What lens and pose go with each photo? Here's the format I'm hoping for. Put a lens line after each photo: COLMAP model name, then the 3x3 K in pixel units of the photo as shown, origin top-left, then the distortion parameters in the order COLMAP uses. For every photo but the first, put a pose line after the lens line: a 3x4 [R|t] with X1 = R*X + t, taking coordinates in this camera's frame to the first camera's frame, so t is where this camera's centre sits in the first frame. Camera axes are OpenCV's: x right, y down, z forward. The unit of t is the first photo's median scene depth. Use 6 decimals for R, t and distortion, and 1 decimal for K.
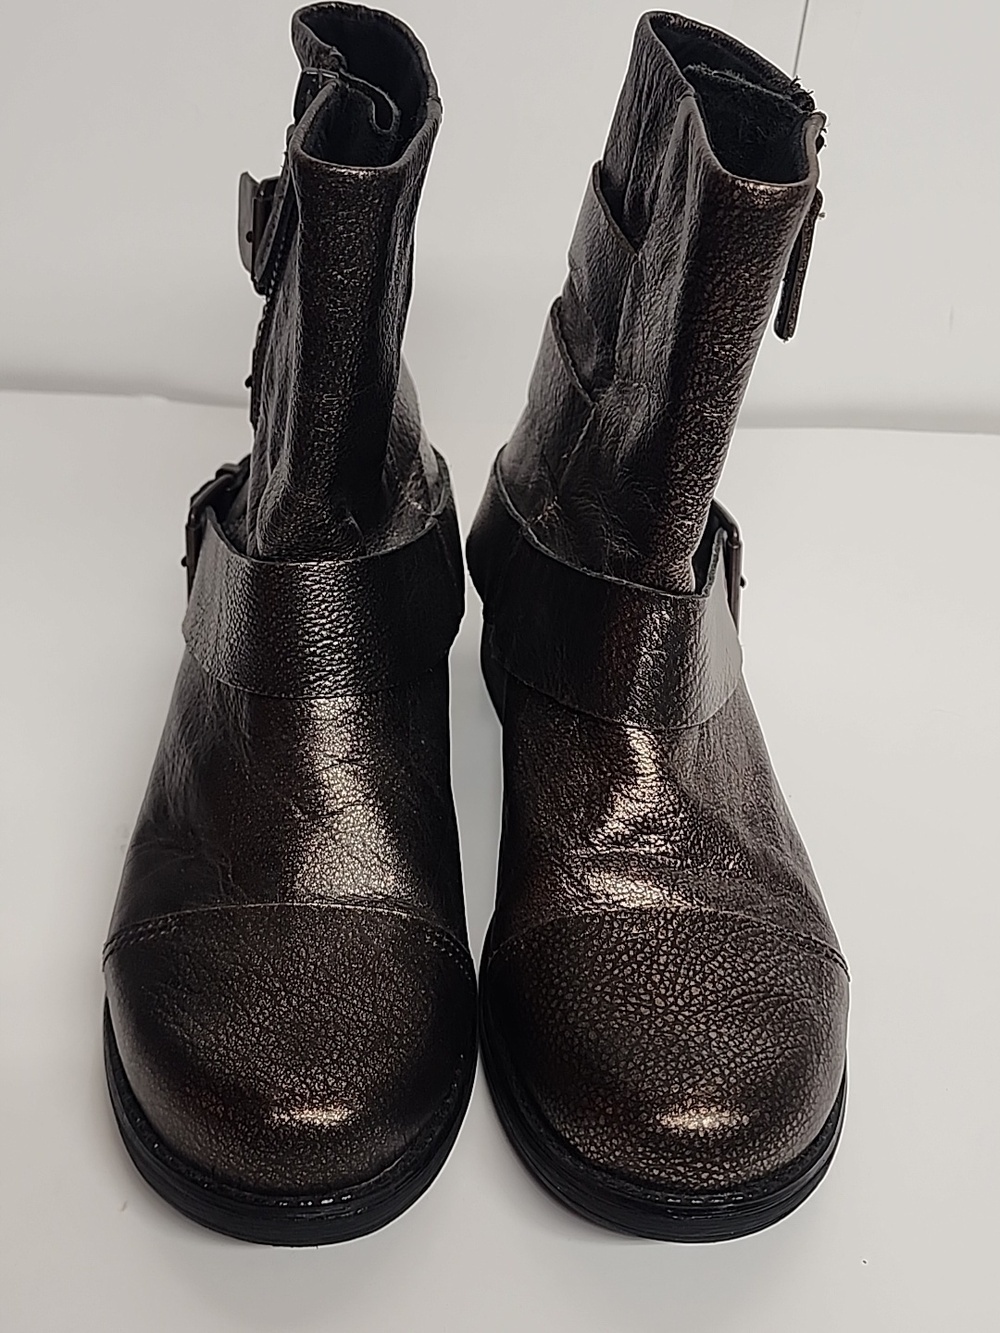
lens RADIAL K [[1285.6, 0, 579.4], [0, 1285.6, 580.1], [0, 0, 1]] dist [0.151216, -0.519319]
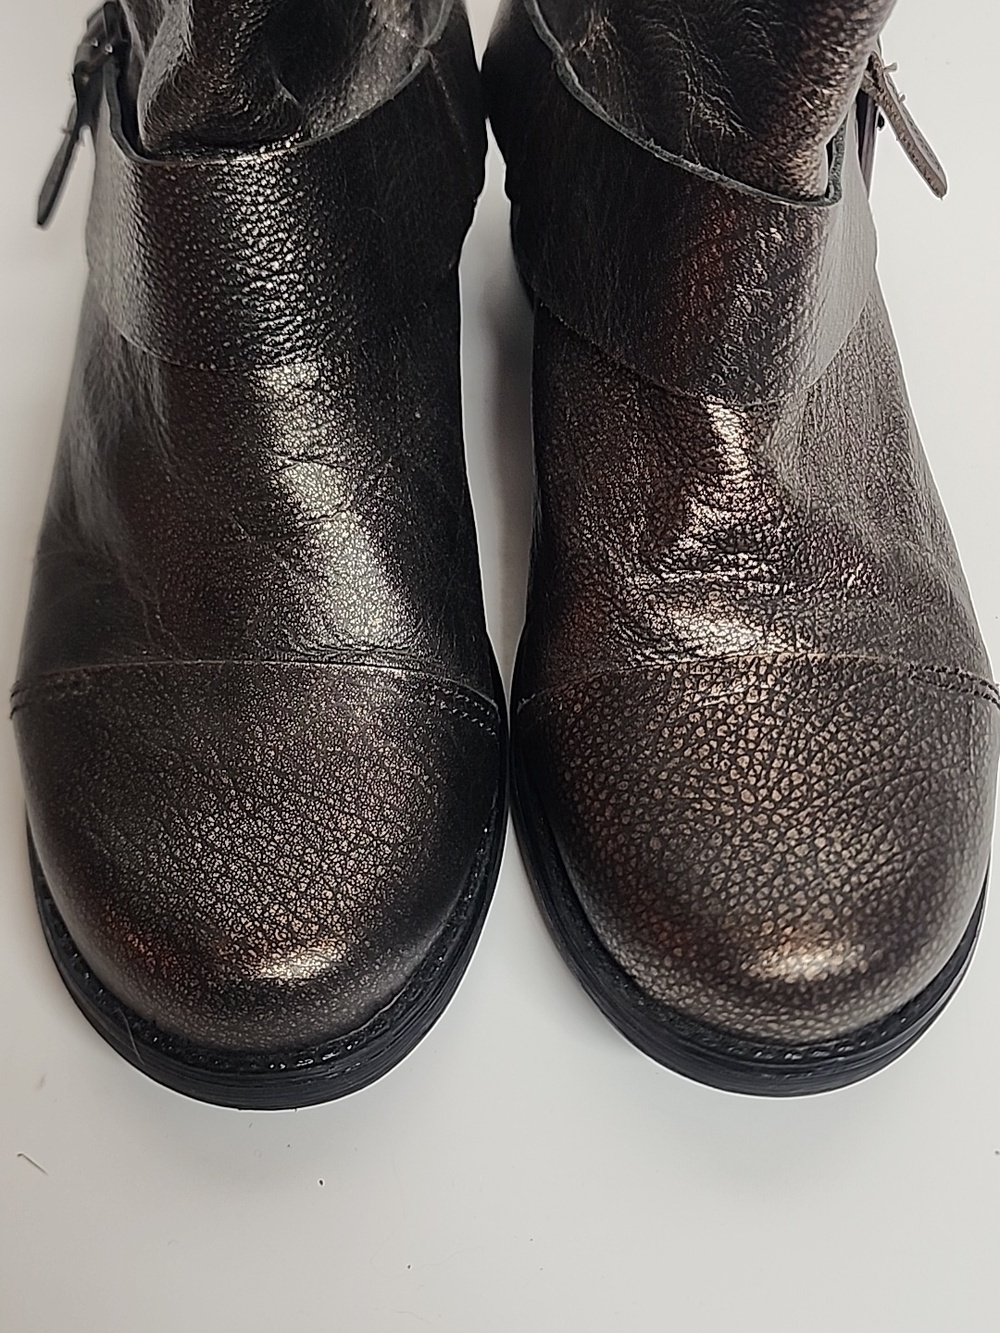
lens RADIAL K [[1285.6, 0, 579.4], [0, 1285.6, 580.1], [0, 0, 1]] dist [0.151216, -0.519319]
pose [[0.998109, -0.001195, -0.061458, 0.011889], [0.023607, 0.930590, 0.365302, -0.053565], [0.056756, -0.366062, 0.928858, 0.352101]]
